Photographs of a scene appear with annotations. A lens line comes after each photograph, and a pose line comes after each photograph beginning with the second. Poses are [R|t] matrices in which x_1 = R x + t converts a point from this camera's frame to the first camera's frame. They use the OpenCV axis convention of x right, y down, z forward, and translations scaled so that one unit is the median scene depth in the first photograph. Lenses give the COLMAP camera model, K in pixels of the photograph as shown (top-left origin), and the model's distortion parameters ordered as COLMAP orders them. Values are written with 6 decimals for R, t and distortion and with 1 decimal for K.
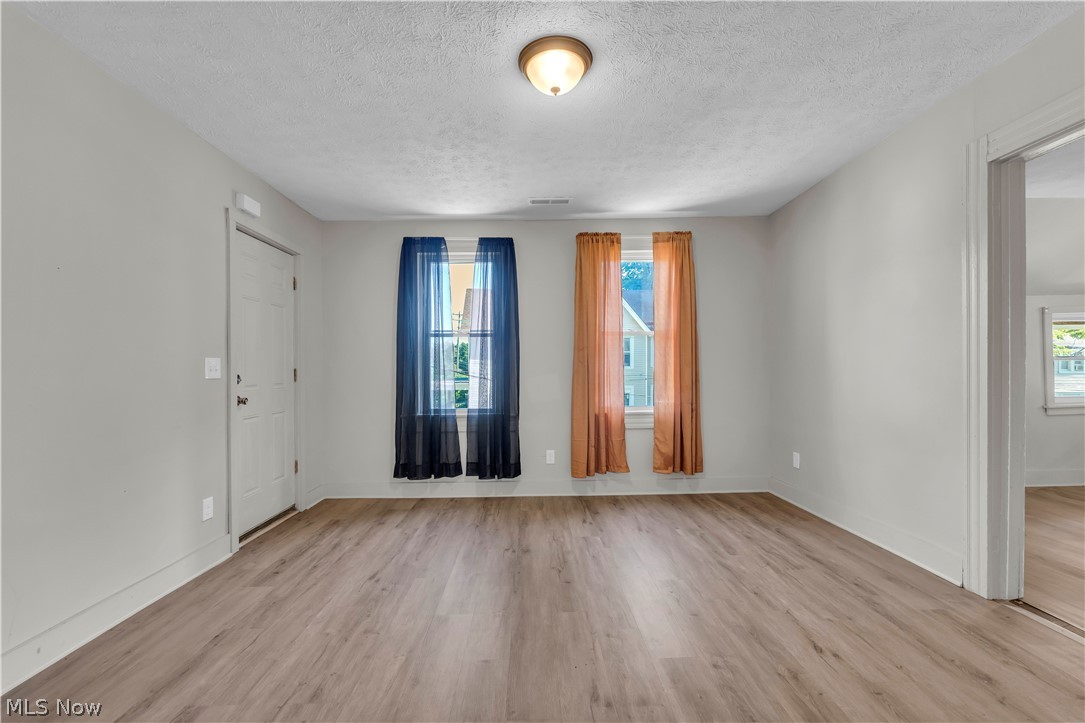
lens RADIAL K [[439.8, 0, 531.8], [0, 439.8, 368.7], [0, 0, 1]] dist [-0.001416, -0.000235]
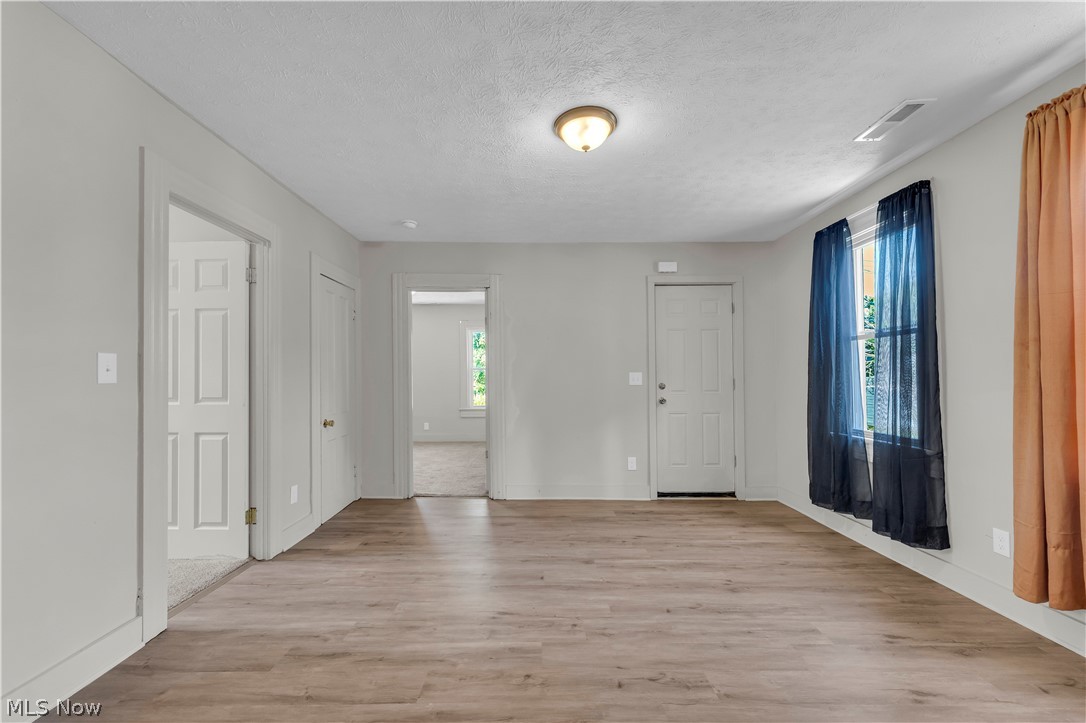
lens RADIAL K [[440.2, 0, 536.7], [0, 440.2, 369.3], [0, 0, 1]] dist [-0.001416, -0.000235]
pose [[-0.009252, -0.013558, -0.999865, 0.764824], [0.005017, 0.999895, -0.013605, -0.013609], [0.999945, -0.005143, -0.009183, 0.543324]]
